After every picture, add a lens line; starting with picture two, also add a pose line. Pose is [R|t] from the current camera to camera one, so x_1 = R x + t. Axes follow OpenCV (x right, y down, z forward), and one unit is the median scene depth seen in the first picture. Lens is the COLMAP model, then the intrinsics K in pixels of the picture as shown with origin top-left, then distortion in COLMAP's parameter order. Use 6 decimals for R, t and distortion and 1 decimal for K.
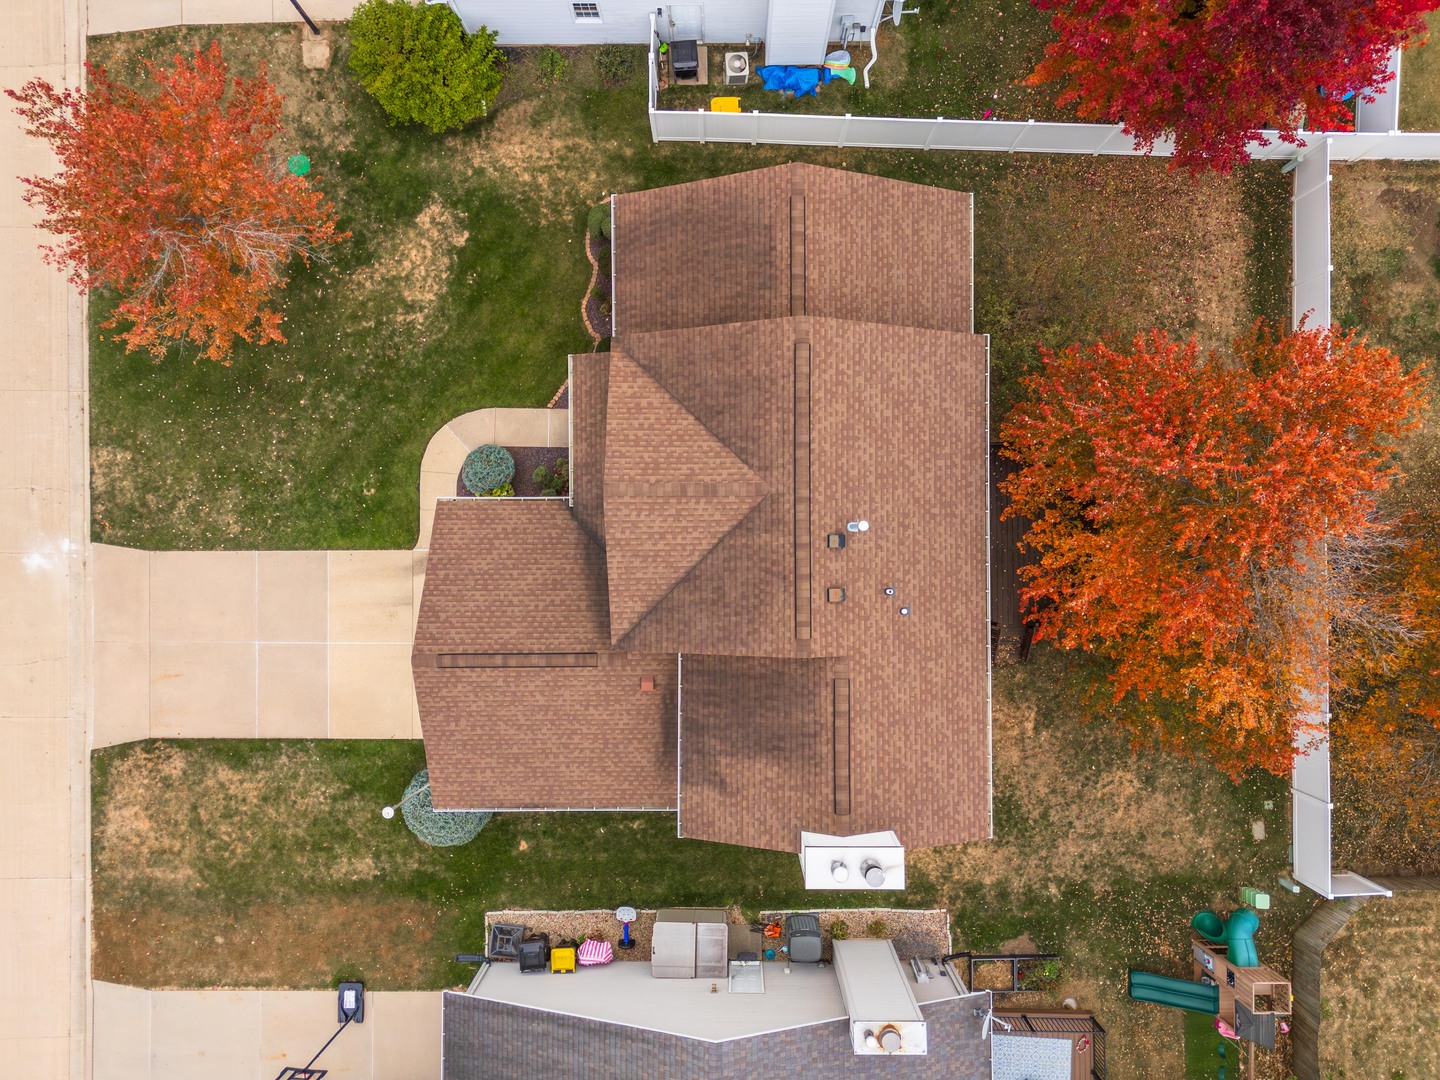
lens RADIAL K [[1058.1, 0, 720.0], [0, 1058.1, 540.0], [0, 0, 1]] dist [0.066959, -0.047679]
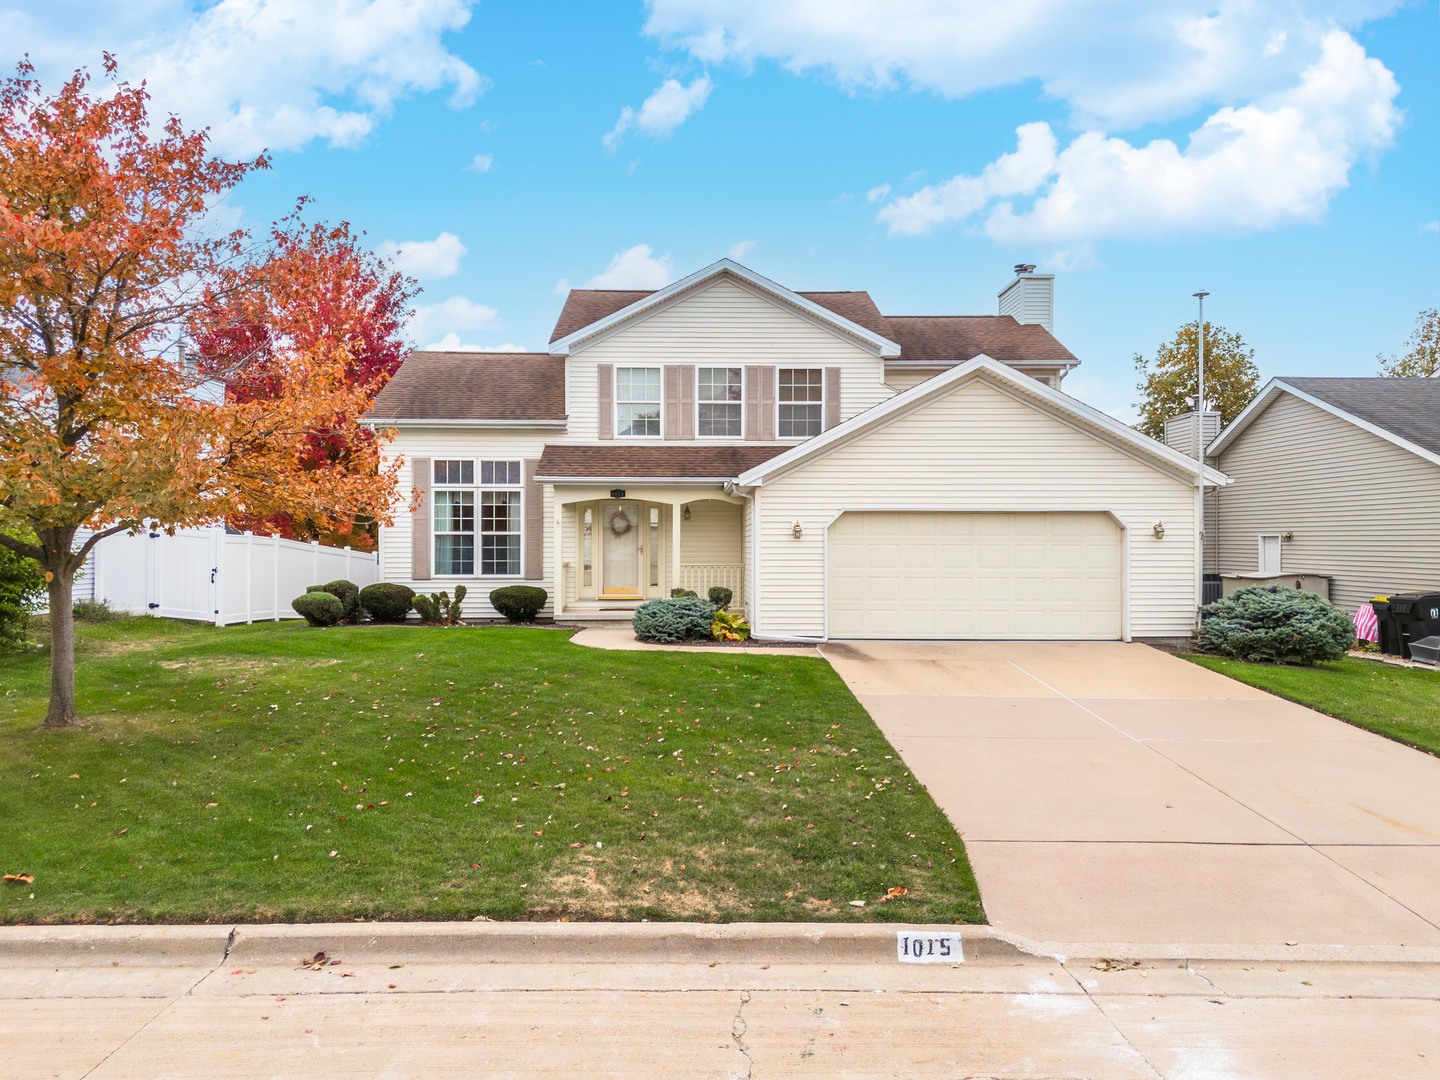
lens RADIAL K [[1058.1, 0, 720.0], [0, 1058.1, 540.0], [0, 0, 1]] dist [0.066959, -0.047679]
pose [[-0.025949, 0.005708, 0.999647, -0.790730], [0.999570, 0.013806, 0.025868, -0.055941], [-0.013654, 0.999888, -0.006063, 0.932206]]
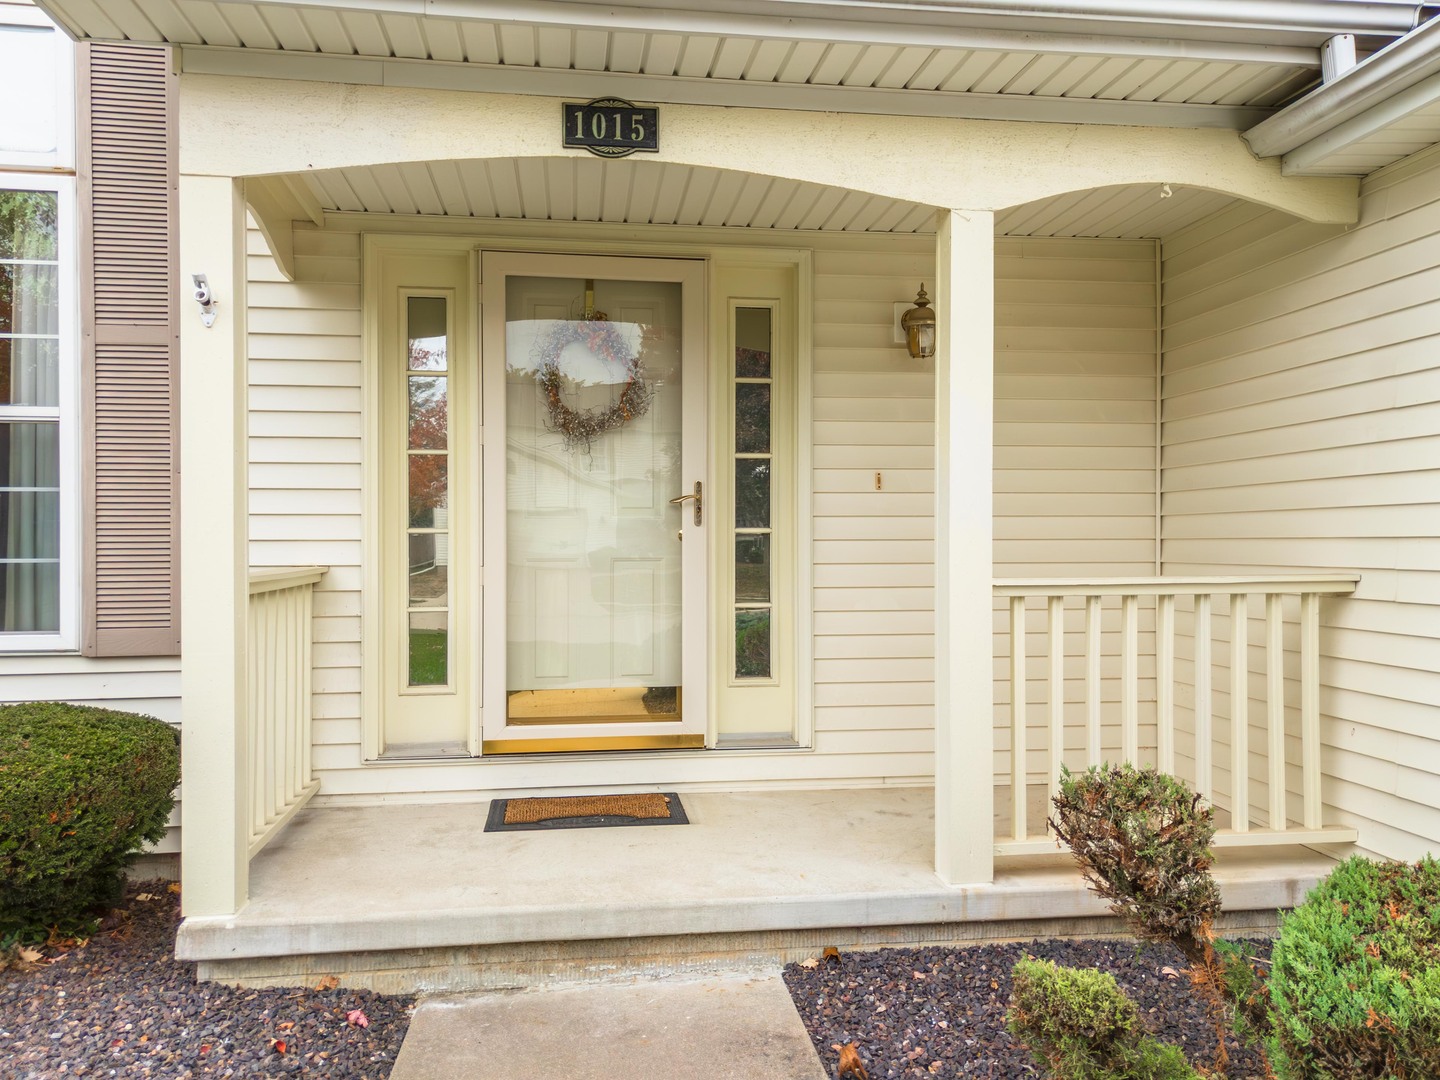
lens RADIAL K [[1081.8, 0, 717.3], [0, 1081.8, 539.7], [0, 0, 1]] dist [0.043745, -0.049415]
pose [[-0.132548, 0.007373, 0.991149, -0.221449], [0.991106, 0.012884, 0.132447, -0.107590], [-0.011793, 0.999890, -0.009015, 0.941323]]
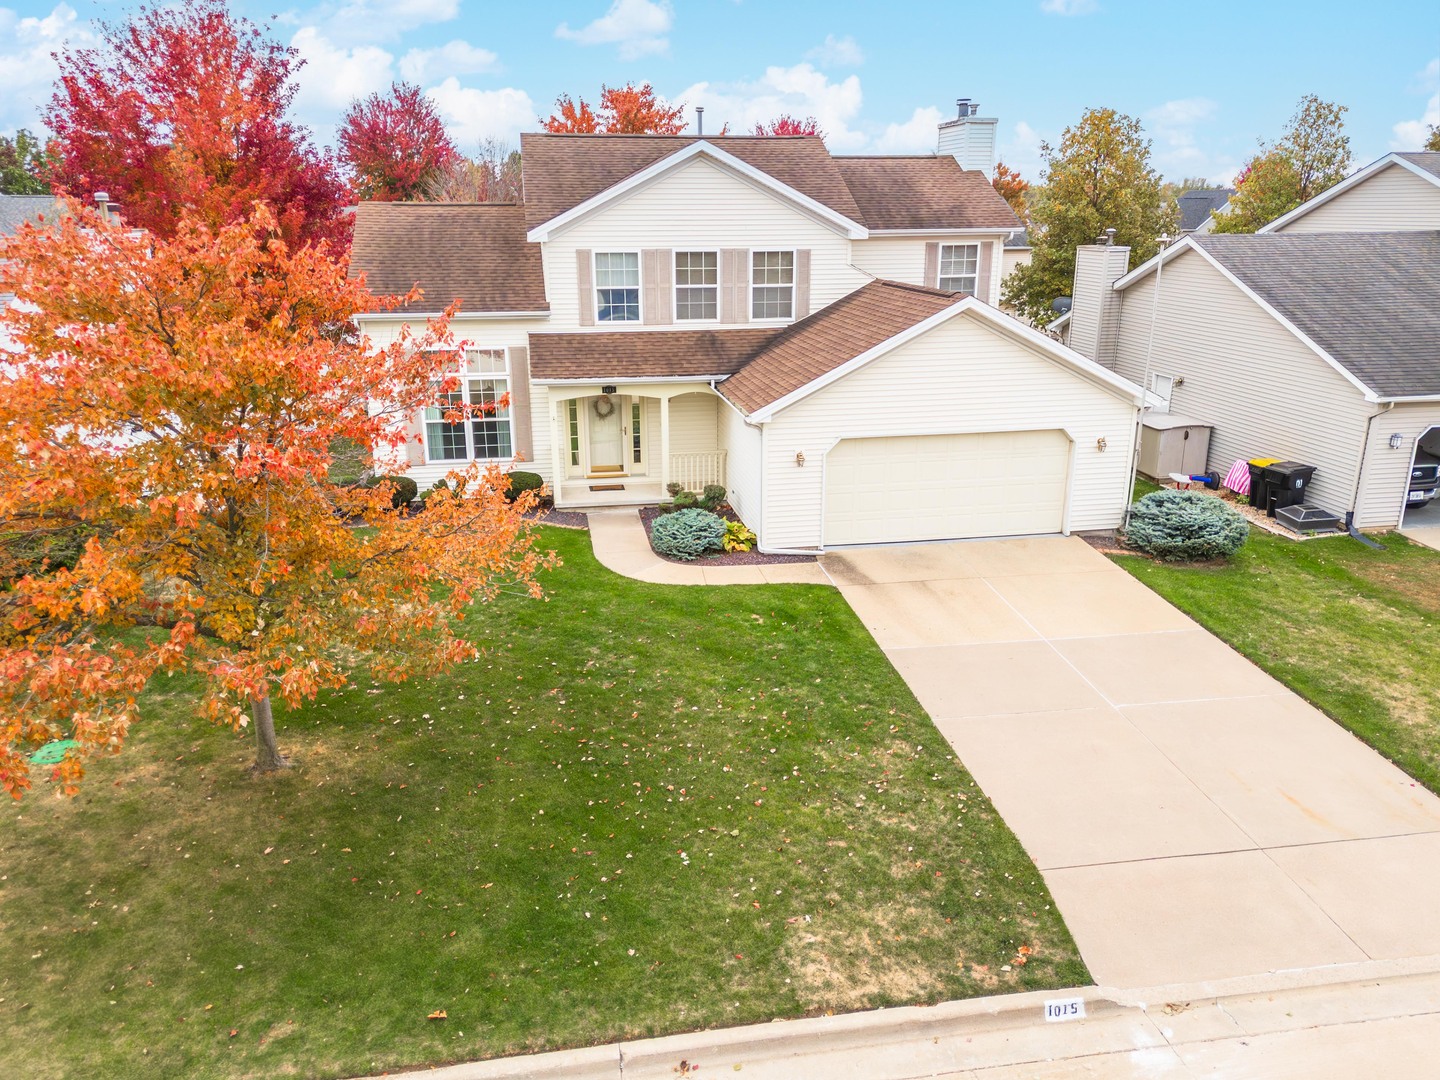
lens RADIAL K [[1058.1, 0, 720.0], [0, 1058.1, 540.0], [0, 0, 1]] dist [0.066959, -0.047679]
pose [[-0.173750, -0.289345, 0.941324, -0.828344], [0.984739, -0.041333, 0.169058, -0.155676], [-0.010008, 0.956332, 0.292111, 0.786752]]
